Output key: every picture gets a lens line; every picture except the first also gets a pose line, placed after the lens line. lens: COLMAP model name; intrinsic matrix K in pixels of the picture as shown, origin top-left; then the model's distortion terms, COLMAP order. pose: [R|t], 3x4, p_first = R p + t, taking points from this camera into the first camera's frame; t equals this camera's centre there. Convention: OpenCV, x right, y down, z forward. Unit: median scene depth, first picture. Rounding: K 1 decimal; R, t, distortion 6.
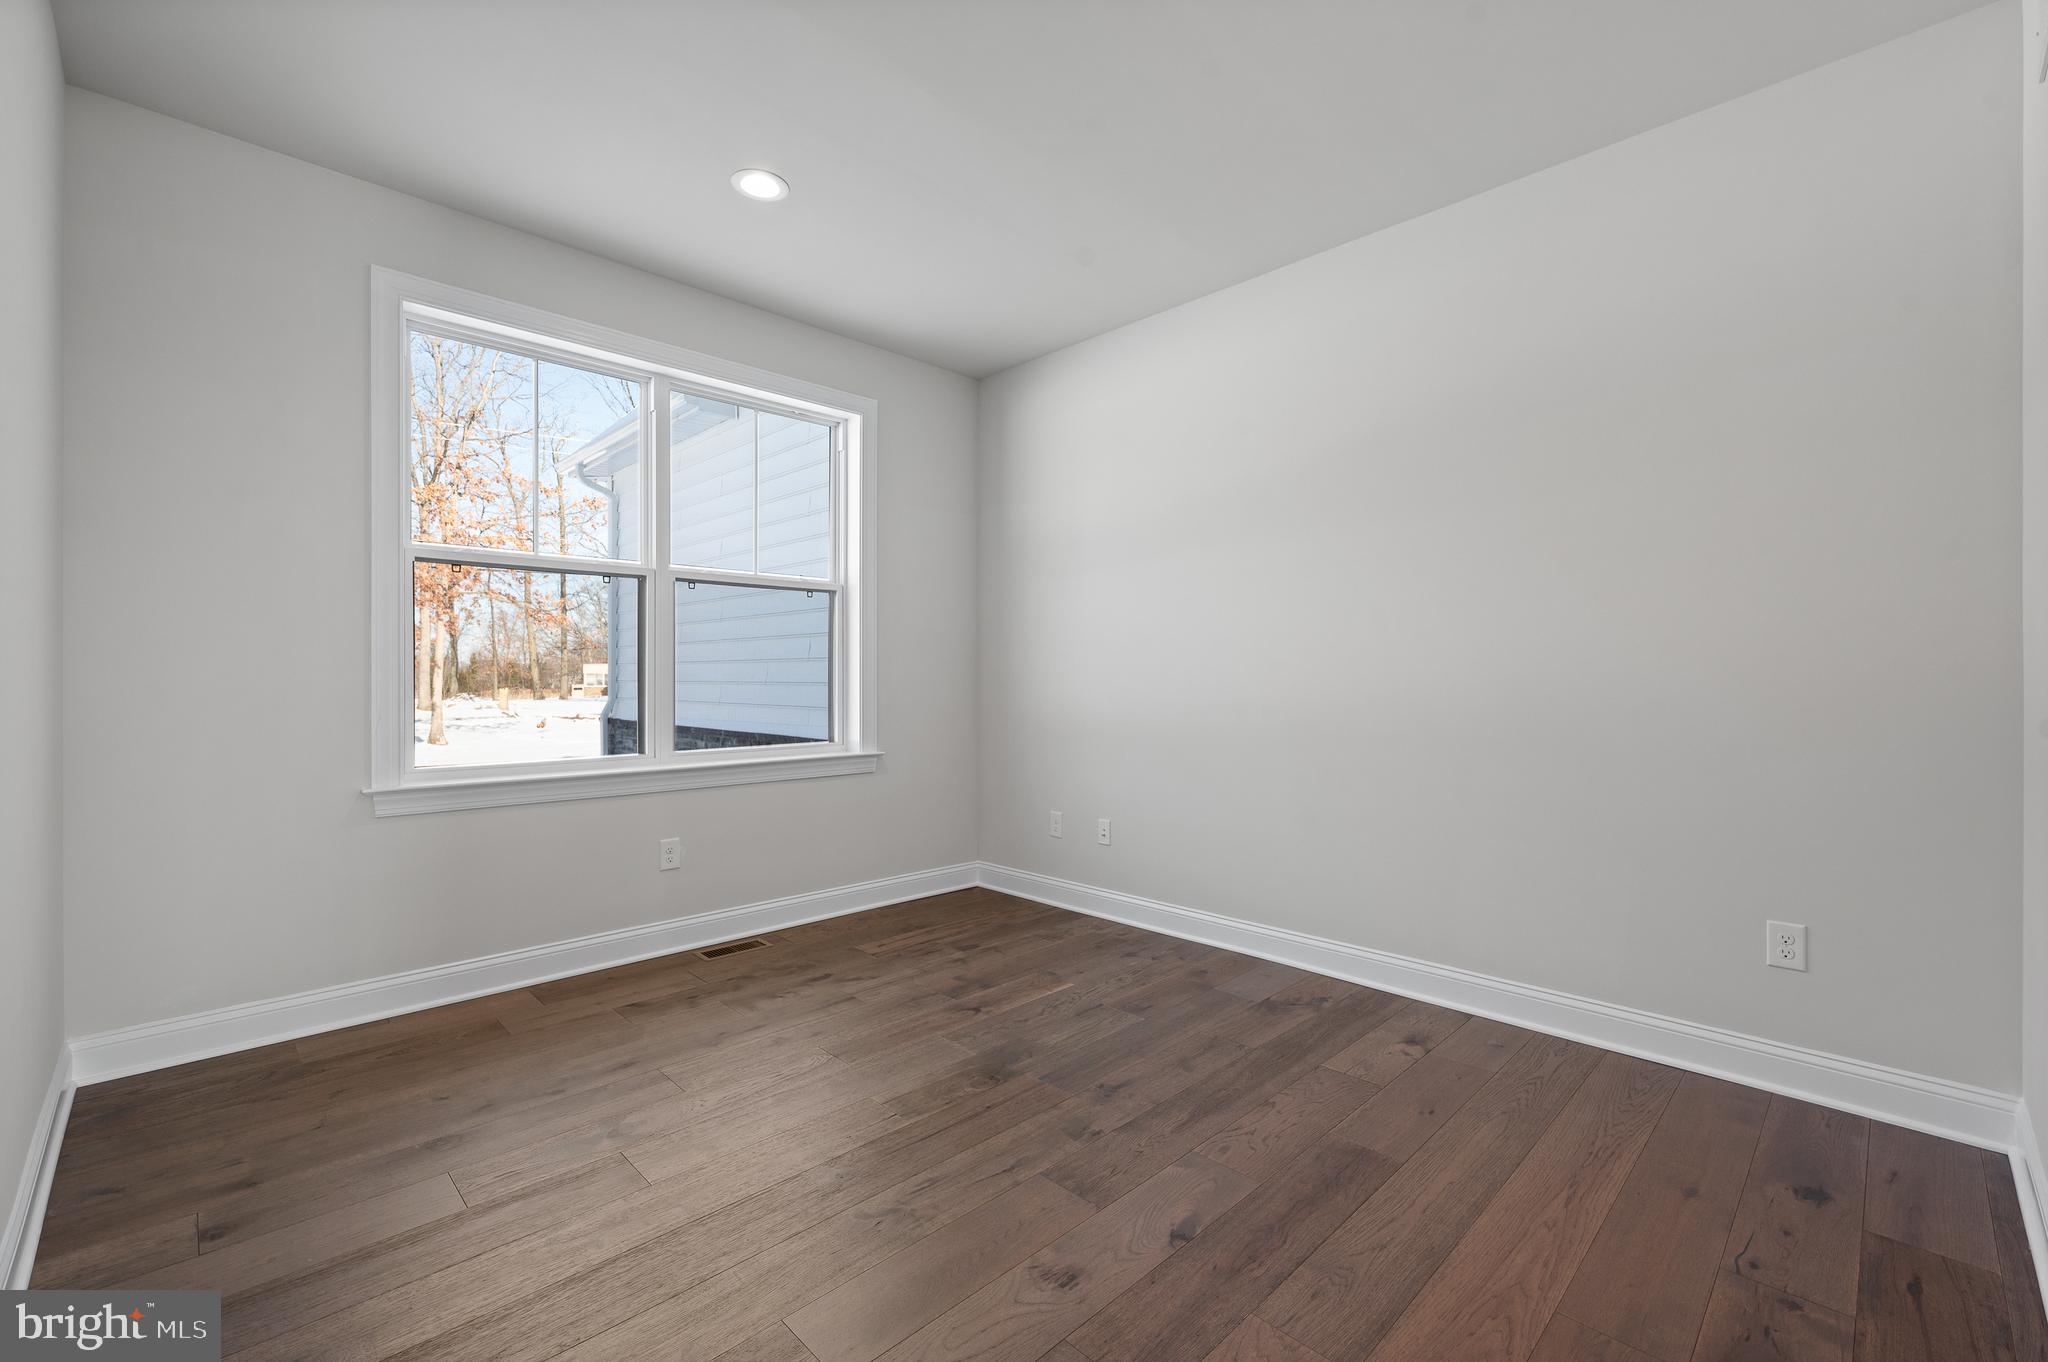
lens RADIAL K [[858.4, 0, 1032.6], [0, 858.4, 675.6], [0, 0, 1]] dist [-0.002434, -0.000080]
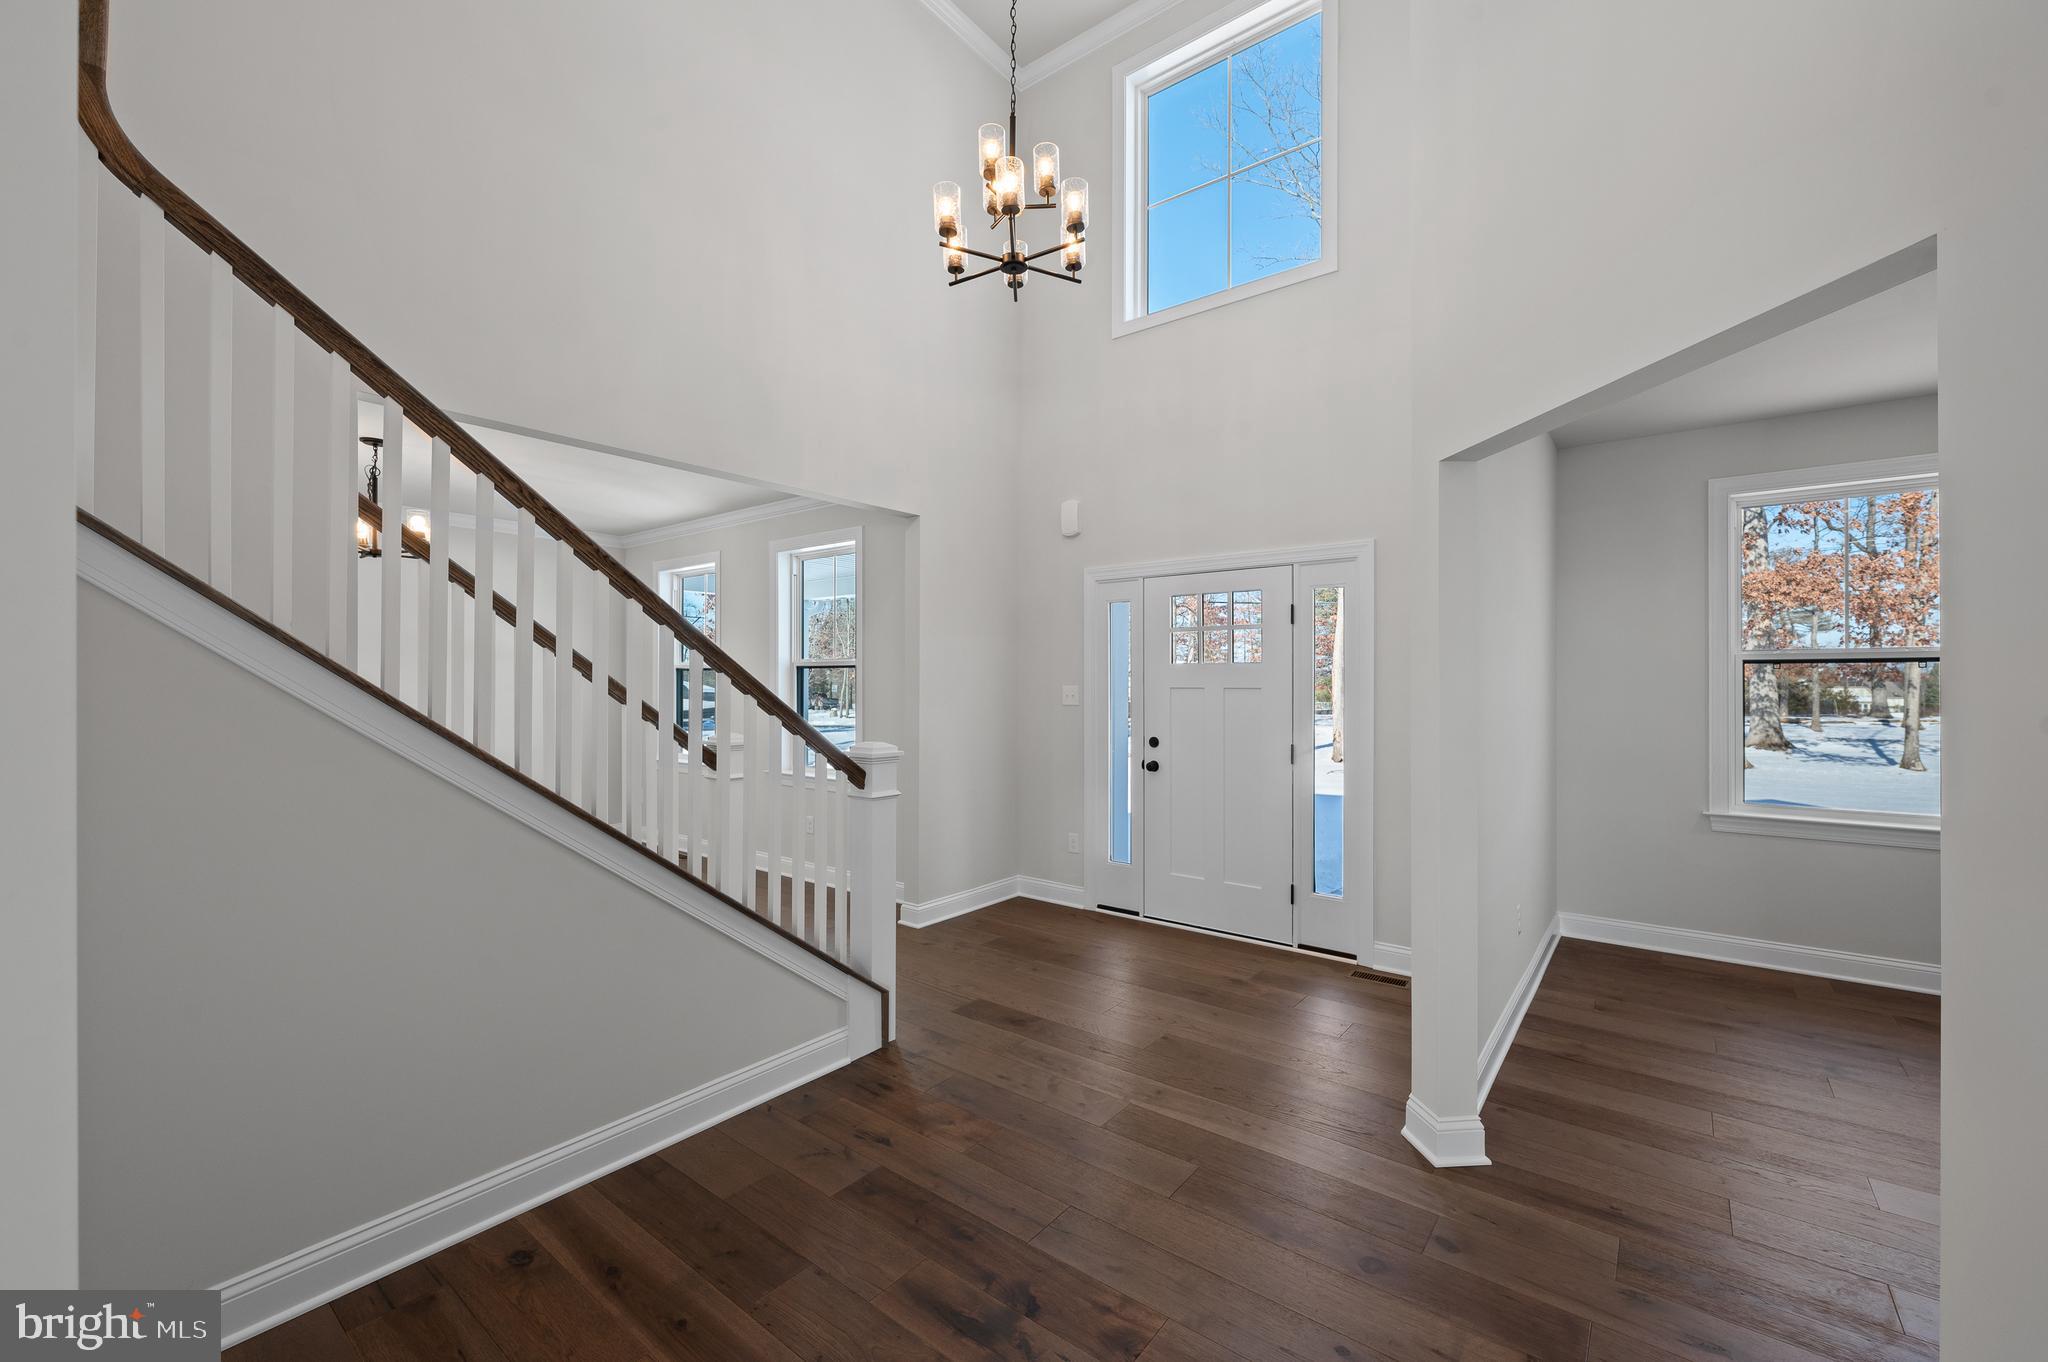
lens RADIAL K [[826.0, 0, 1034.4], [0, 826.0, 680.3], [0, 0, 1]] dist [-0.001355, 0.000329]
pose [[0.123160, -0.002673, -0.992383, 0.679831], [-0.000060, 0.999996, -0.002701, -0.124051], [0.992387, 0.000392, 0.123159, -0.490874]]
